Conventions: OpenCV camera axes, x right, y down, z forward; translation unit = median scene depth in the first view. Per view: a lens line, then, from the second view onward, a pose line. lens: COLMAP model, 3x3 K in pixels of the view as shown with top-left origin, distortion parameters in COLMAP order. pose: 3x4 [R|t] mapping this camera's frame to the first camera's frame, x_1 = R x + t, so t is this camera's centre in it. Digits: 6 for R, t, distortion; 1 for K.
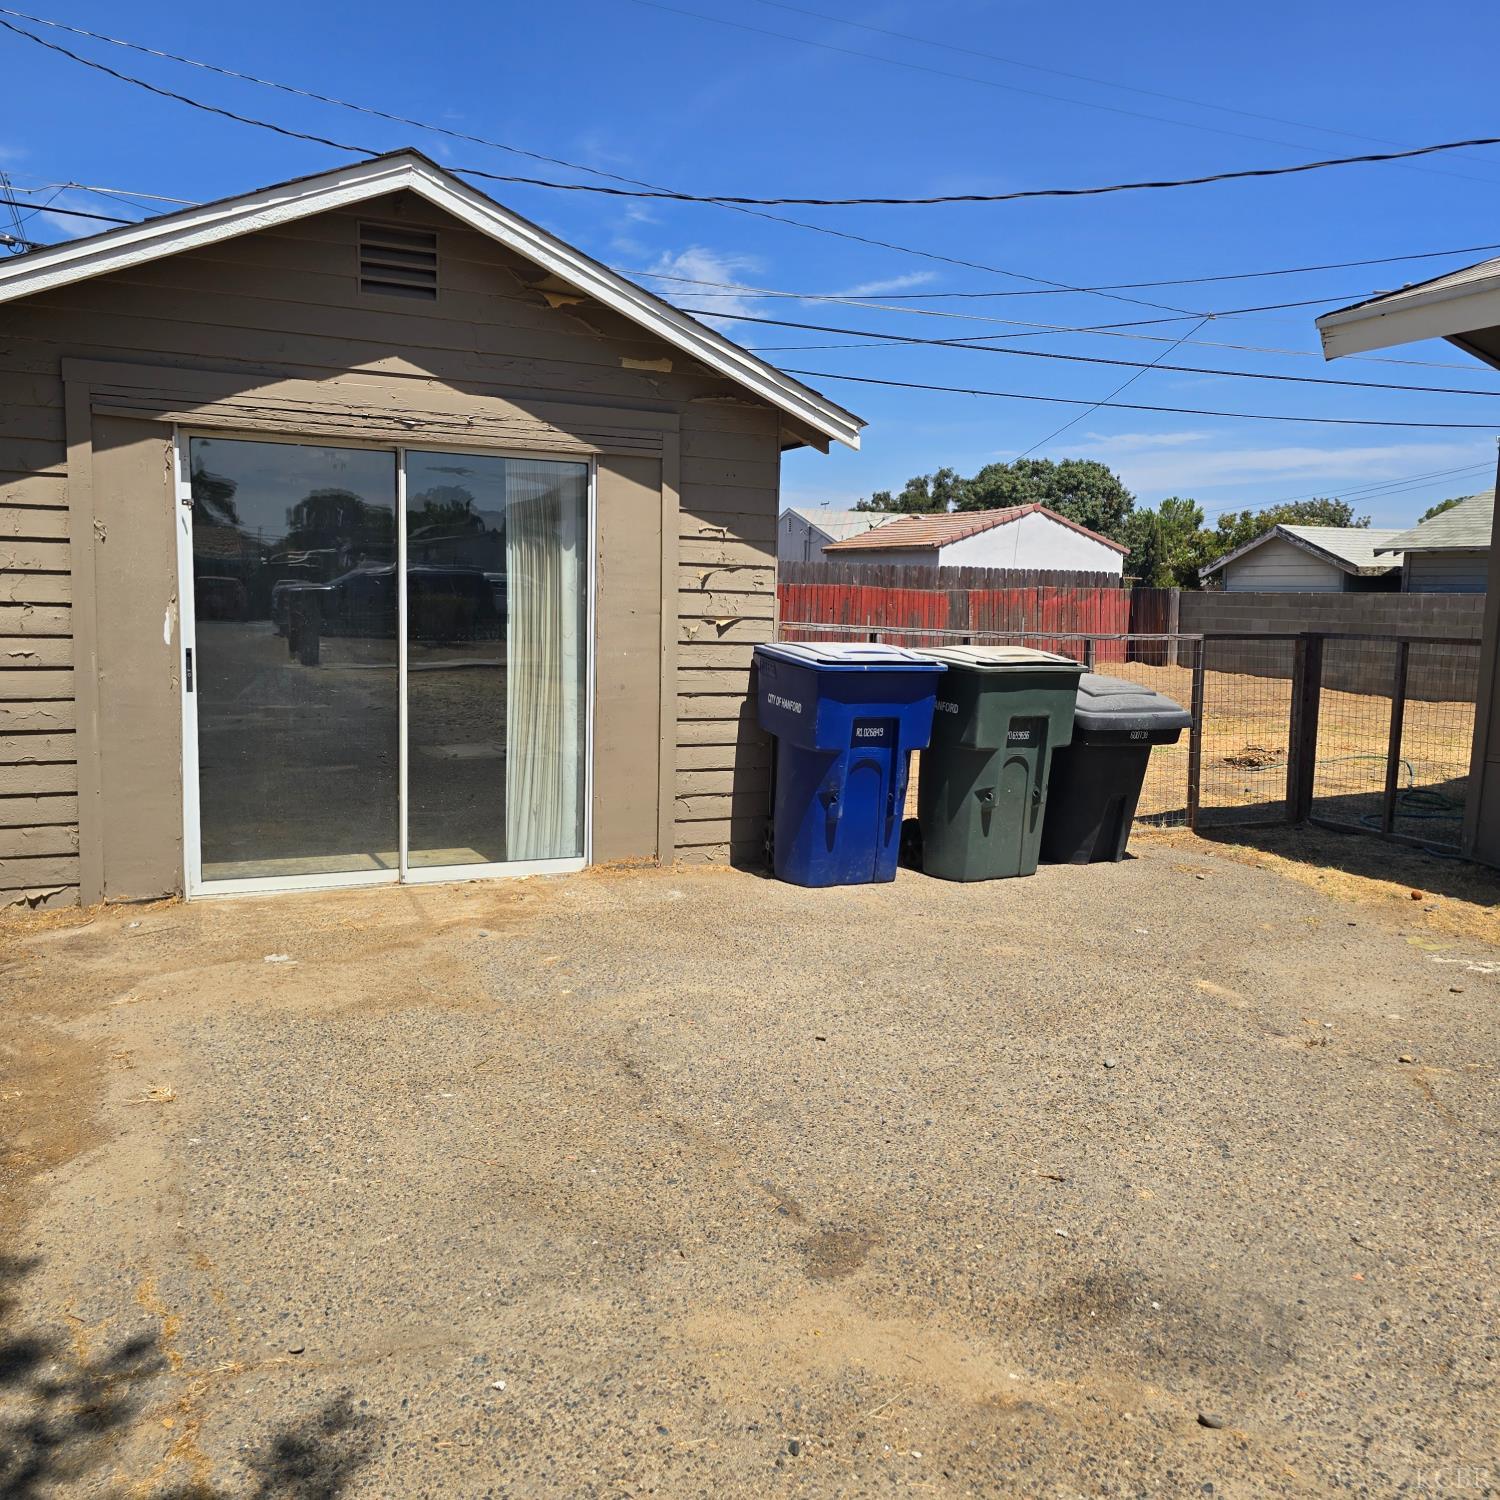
lens RADIAL K [[1320.5, 0, 758.1], [0, 1320.5, 760.6], [0, 0, 1]] dist [0.116553, -0.089590]
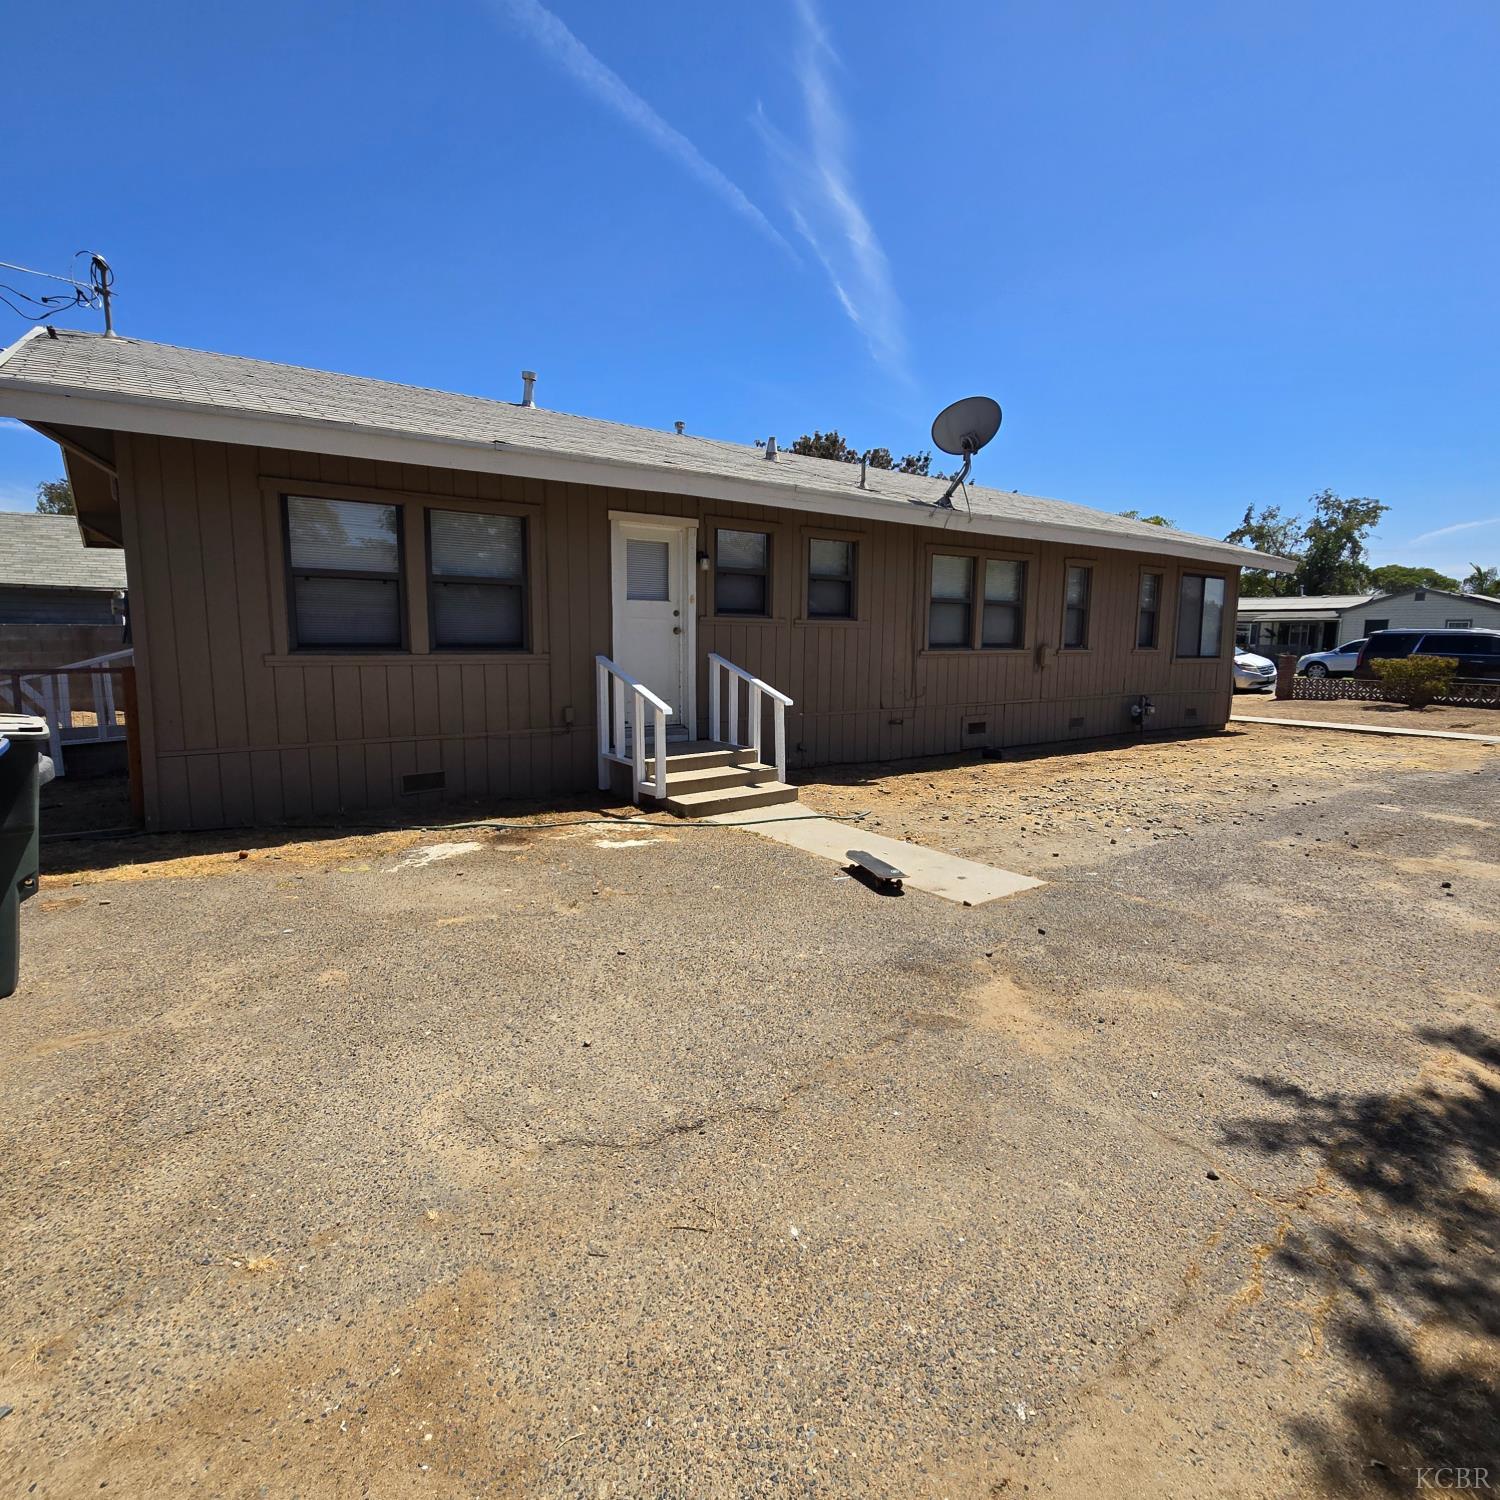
lens RADIAL K [[824.0, 0, 746.6], [0, 824.0, 745.6], [0, 0, 1]] dist [0.000414, 0.001116]
pose [[-0.187183, -0.154418, 0.970112, -0.921504], [0.111320, 0.977871, 0.177132, -0.227776], [-0.975997, 0.141150, -0.165851, 1.374210]]
